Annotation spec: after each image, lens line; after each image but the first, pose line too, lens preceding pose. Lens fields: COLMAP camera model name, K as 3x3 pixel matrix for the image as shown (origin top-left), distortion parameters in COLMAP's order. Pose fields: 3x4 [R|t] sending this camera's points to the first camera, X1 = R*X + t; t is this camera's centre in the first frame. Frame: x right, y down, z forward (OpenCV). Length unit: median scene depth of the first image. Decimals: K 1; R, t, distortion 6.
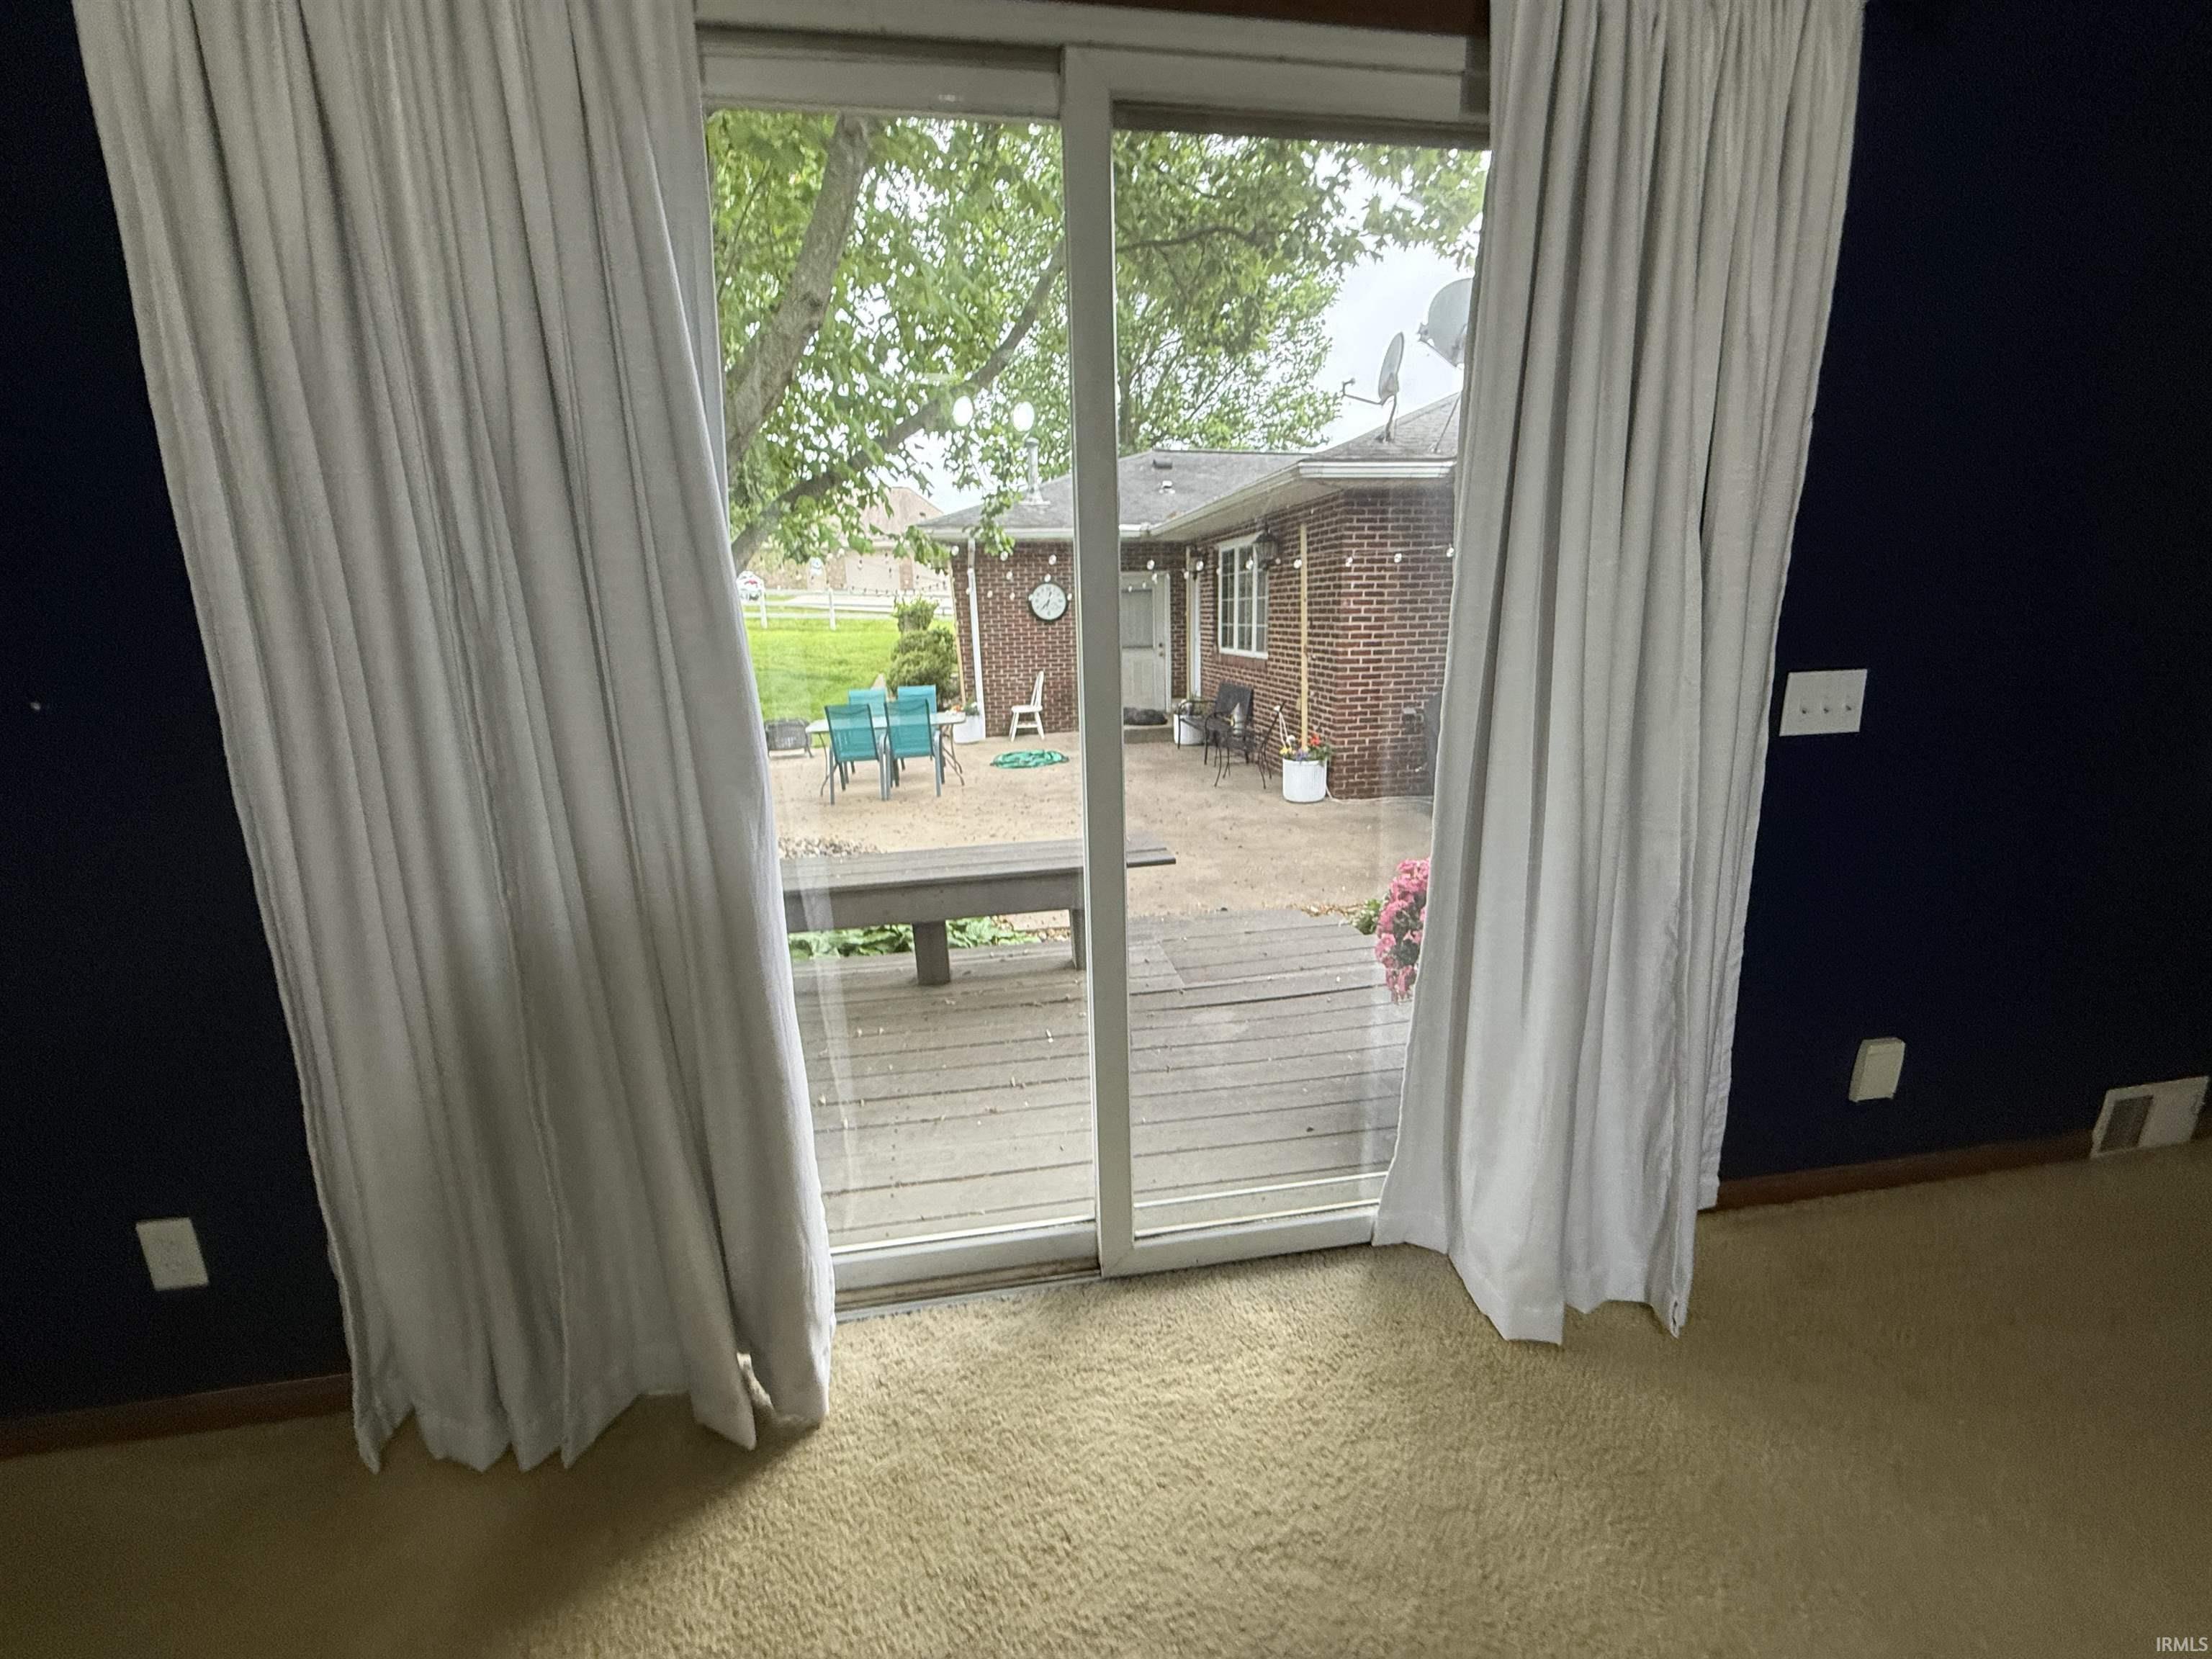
lens RADIAL K [[882.1, 0, 1105.1], [0, 882.1, 840.1], [0, 0, 1]] dist [-0.000221, 0.000401]
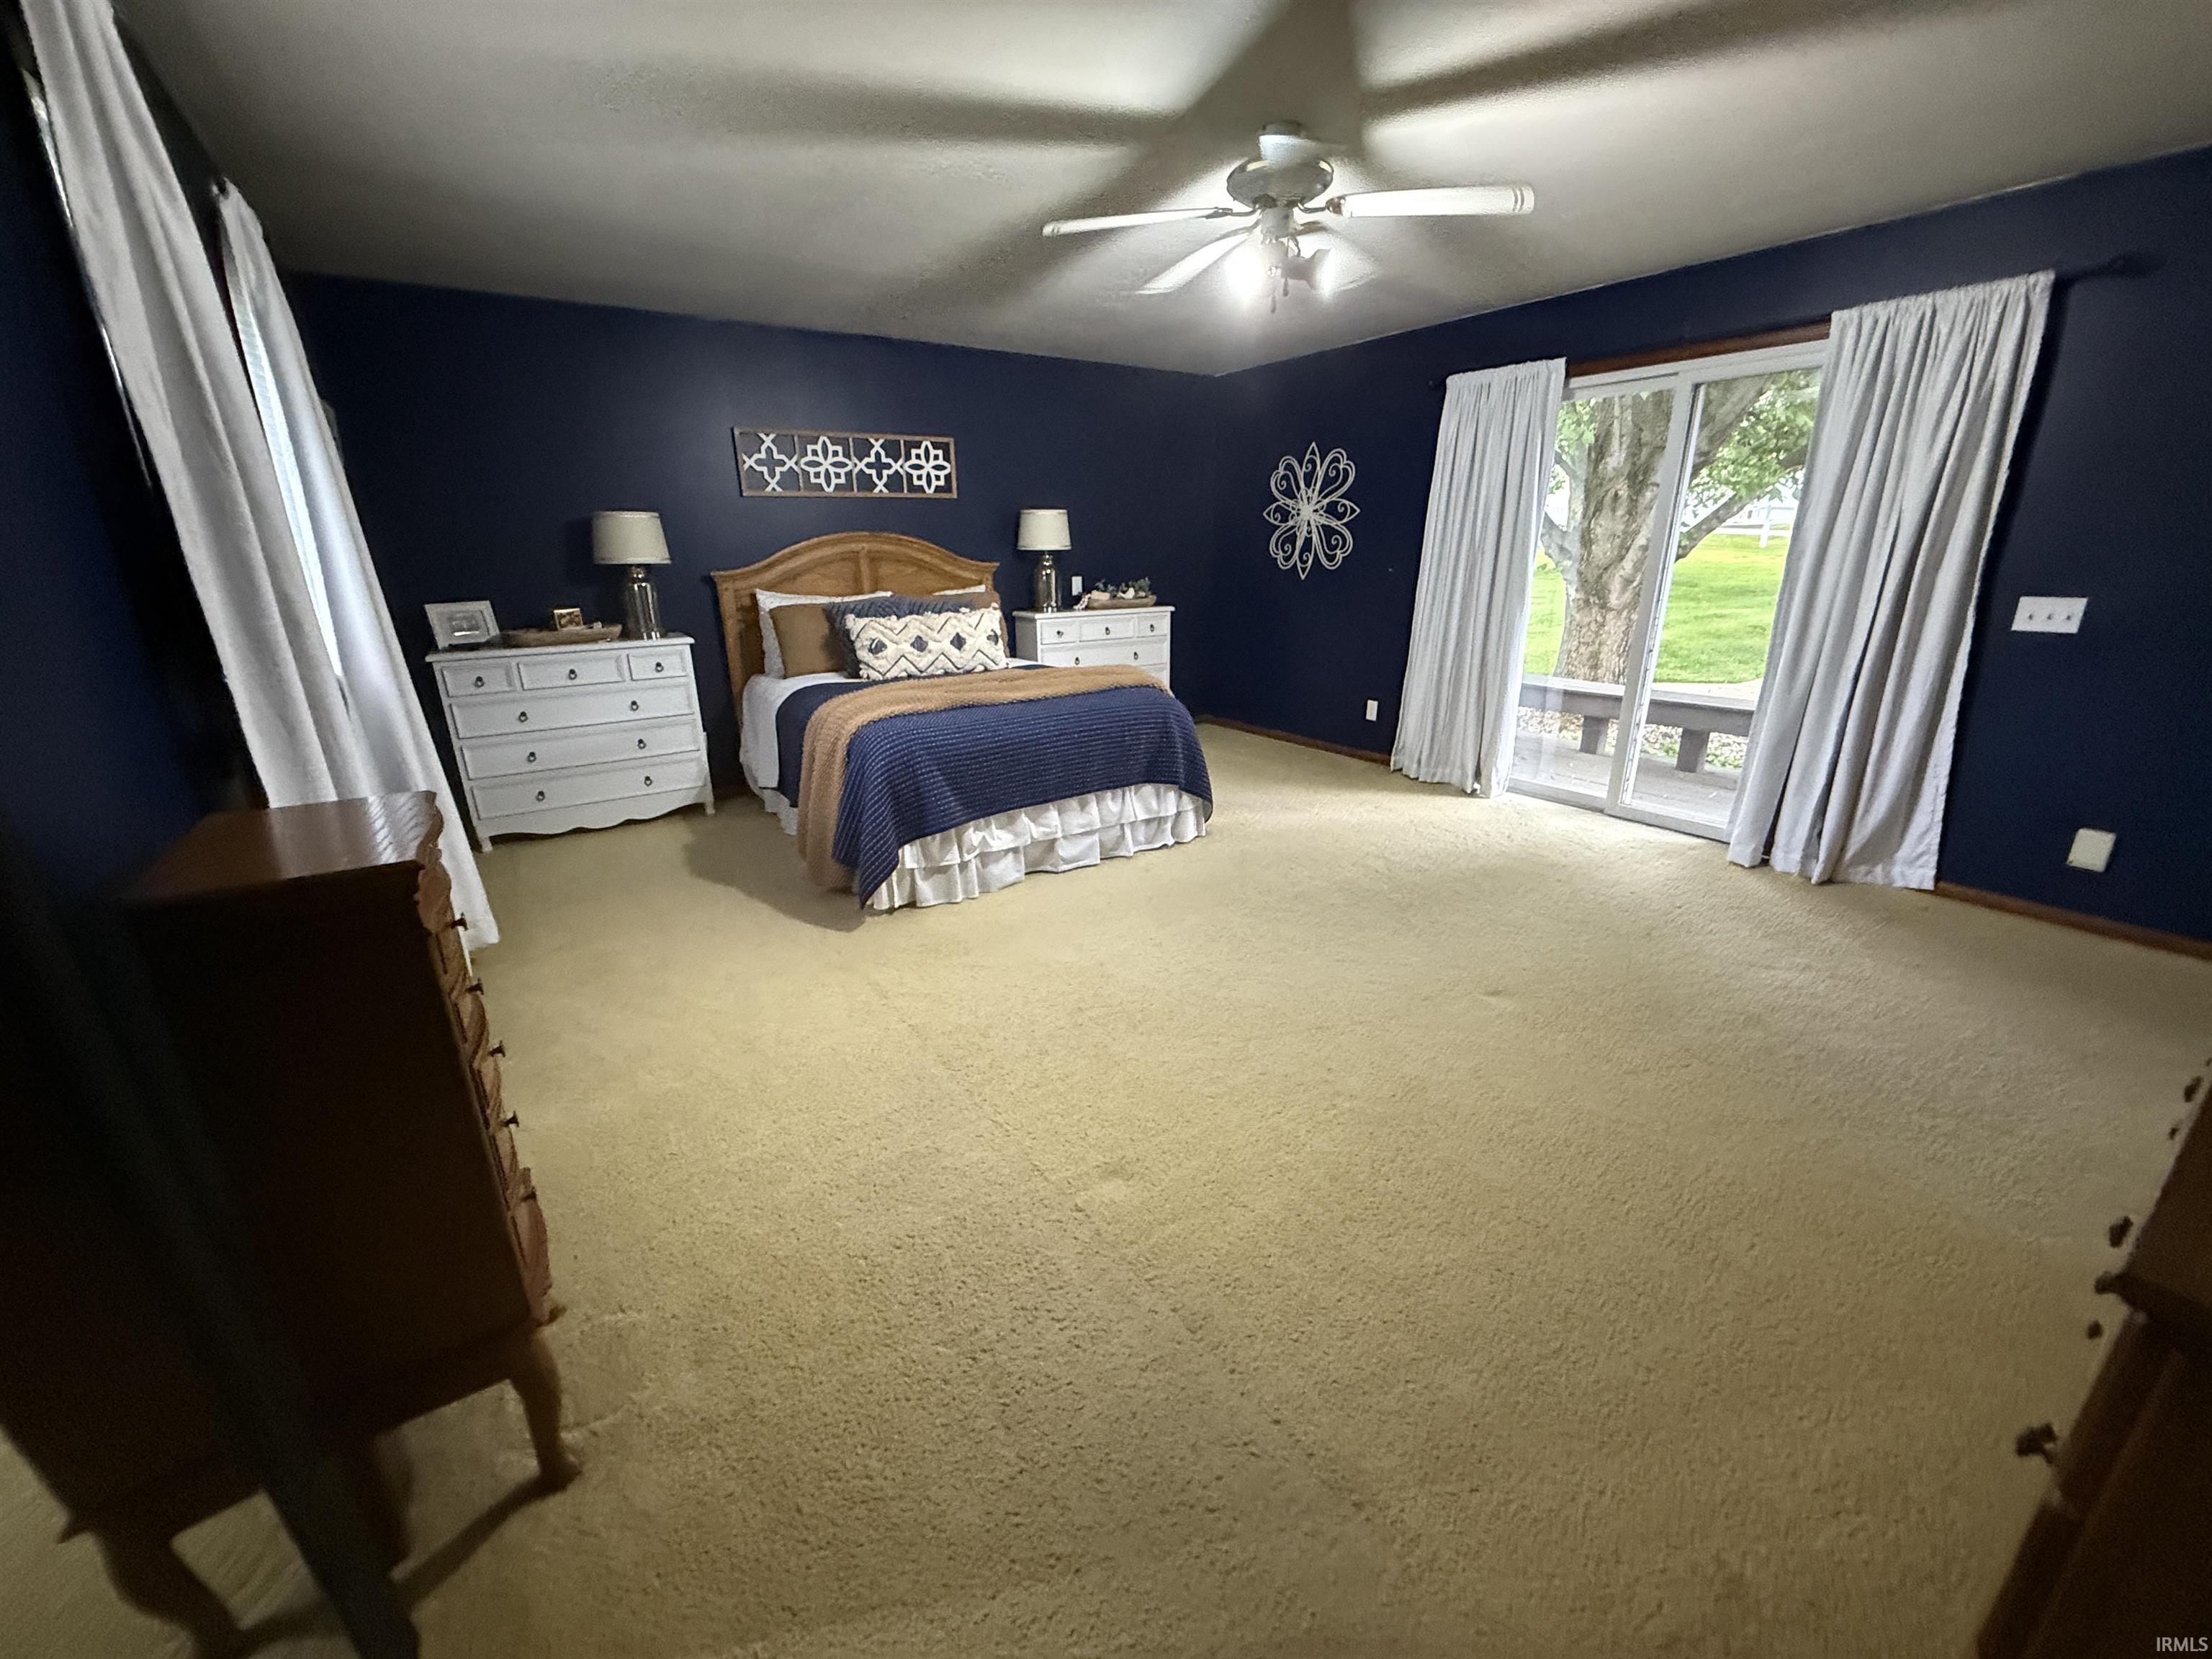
lens RADIAL K [[882.1, 0, 1100.6], [0, 882.1, 831.8], [0, 0, 1]] dist [-0.000221, 0.000401]
pose [[0.417503, 0.305848, -0.855657, 1.781006], [-0.216856, 0.947981, 0.233037, 0.290901], [0.882420, 0.088261, 0.462110, -1.661239]]
